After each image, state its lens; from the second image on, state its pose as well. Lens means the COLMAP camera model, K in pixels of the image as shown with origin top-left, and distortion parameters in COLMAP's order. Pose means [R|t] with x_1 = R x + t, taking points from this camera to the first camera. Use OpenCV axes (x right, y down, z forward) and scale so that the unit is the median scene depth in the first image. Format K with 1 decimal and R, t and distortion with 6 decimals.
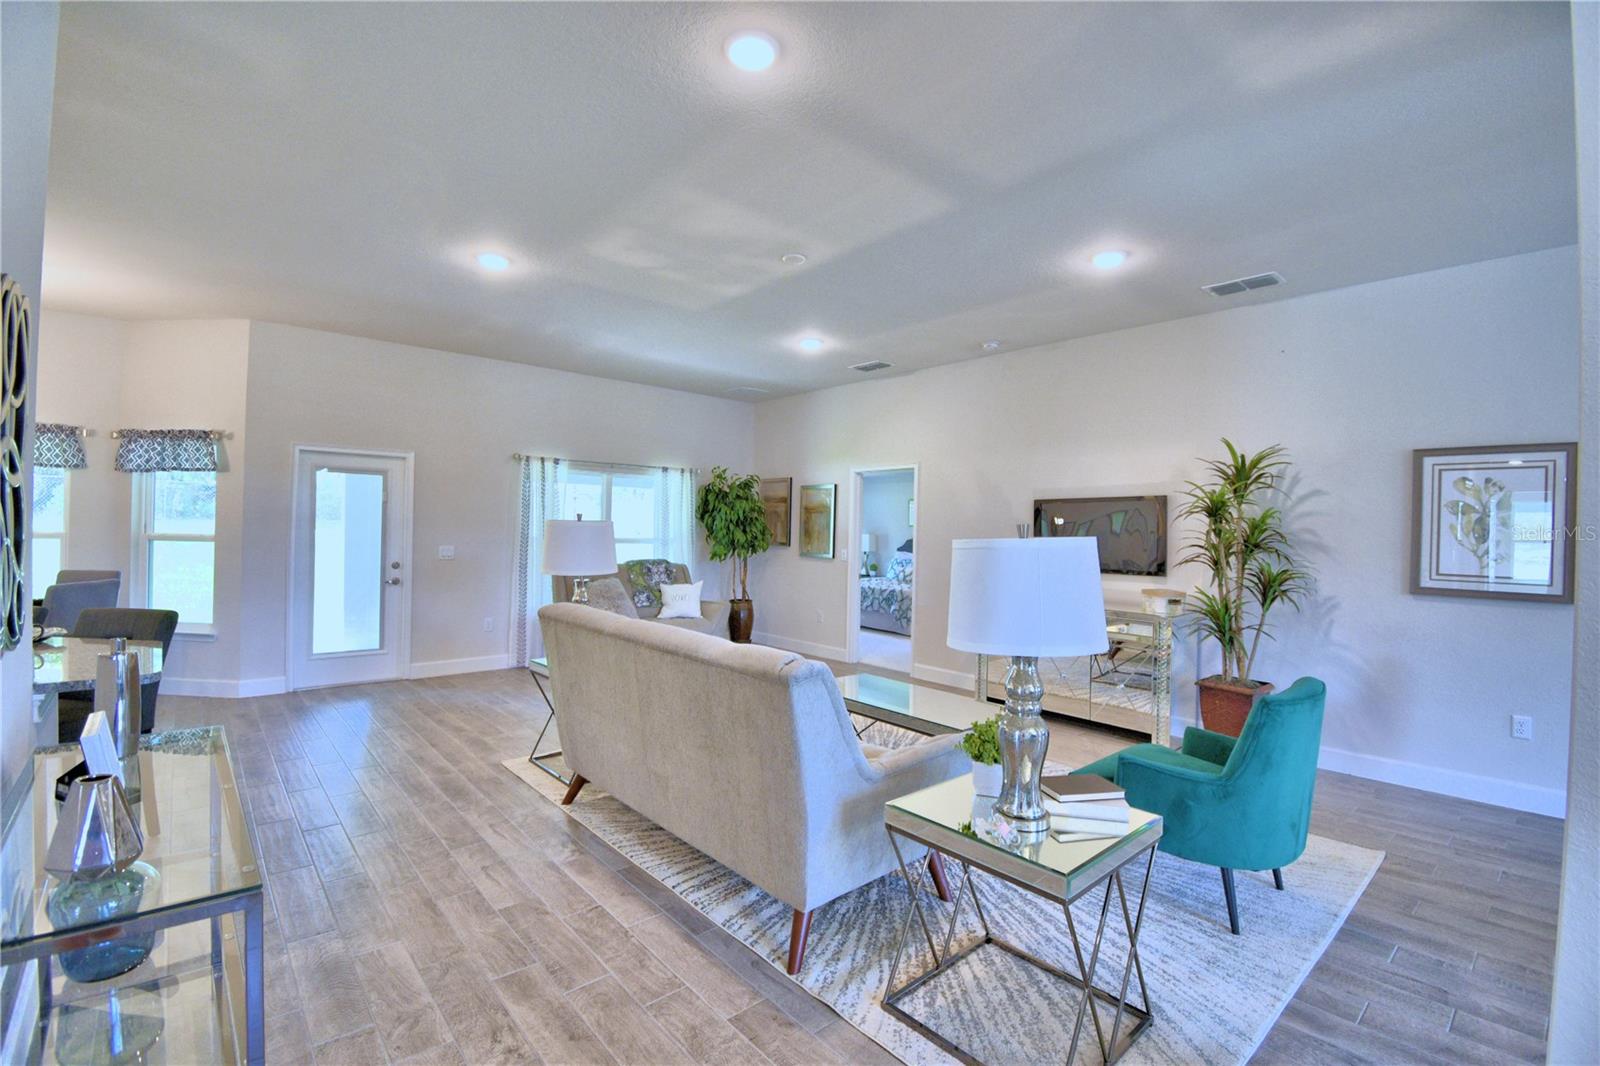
lens RADIAL K [[701.7, 0, 794.9], [0, 701.7, 532.0], [0, 0, 1]] dist [0.016802, -0.025294]
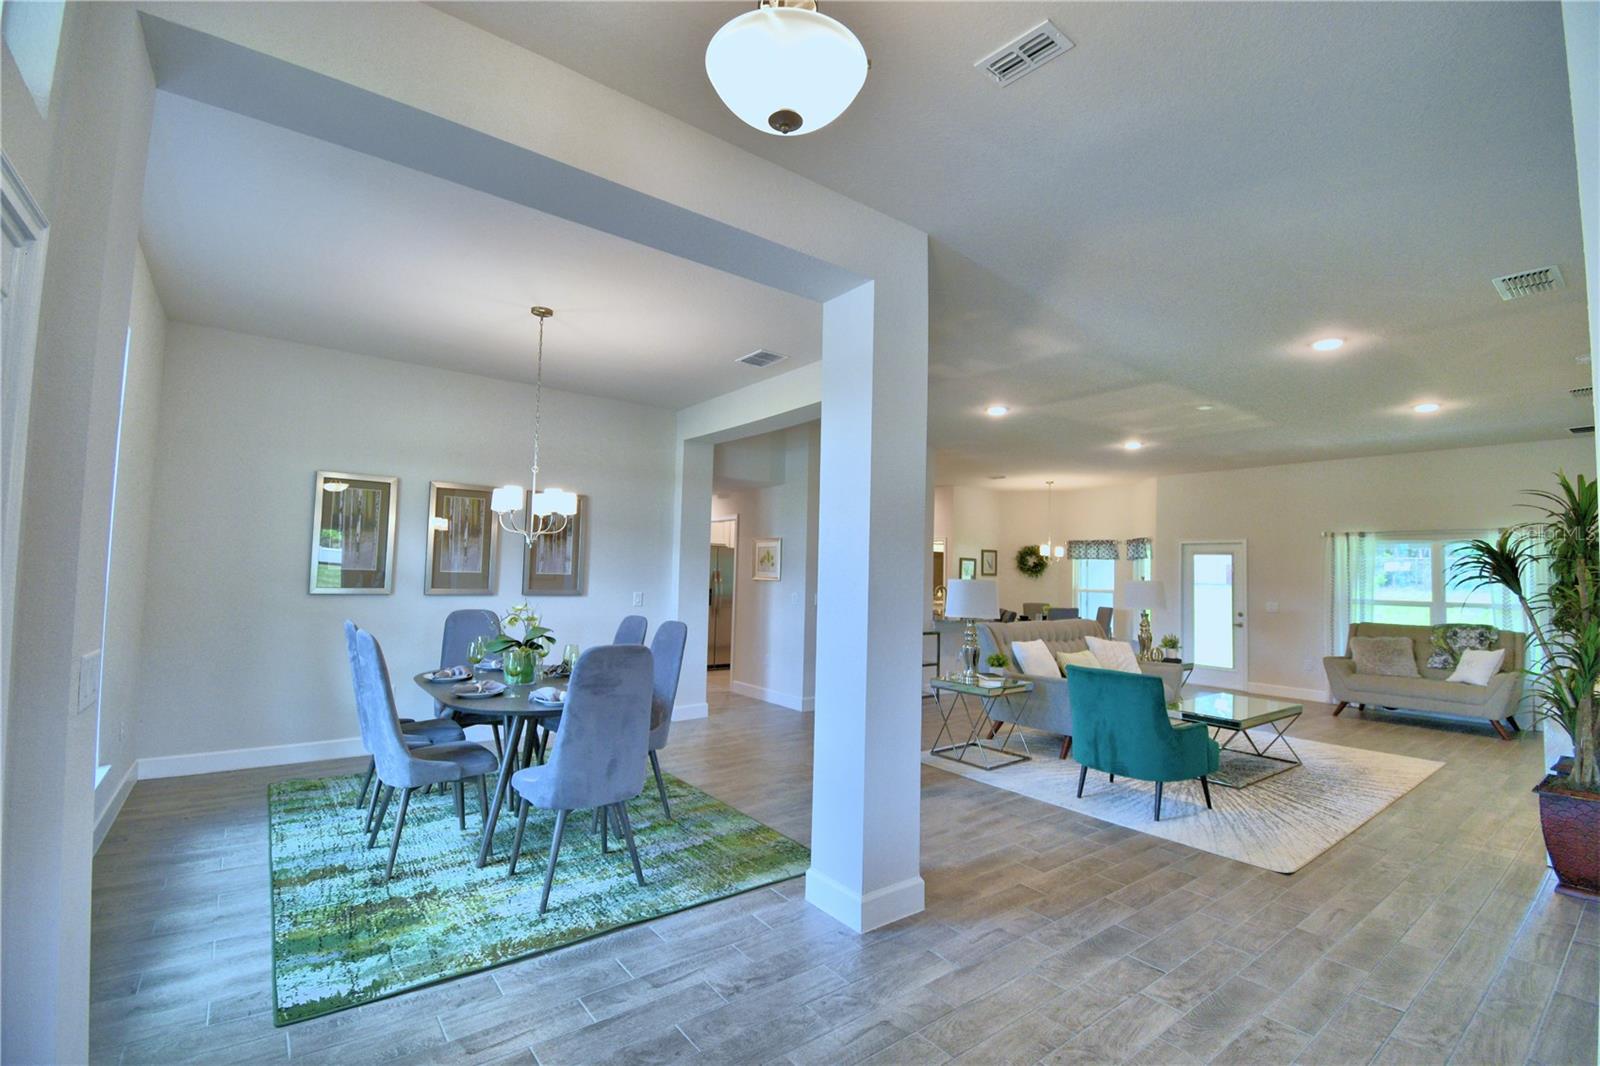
lens RADIAL K [[692.1, 0, 791.3], [0, 692.1, 531.4], [0, 0, 1]] dist [0.016567, -0.025186]
pose [[-0.074262, -0.081957, -0.993865, 1.041166], [-0.030192, 0.996345, -0.079905, 0.019062], [0.996782, 0.024073, -0.076465, 0.155766]]
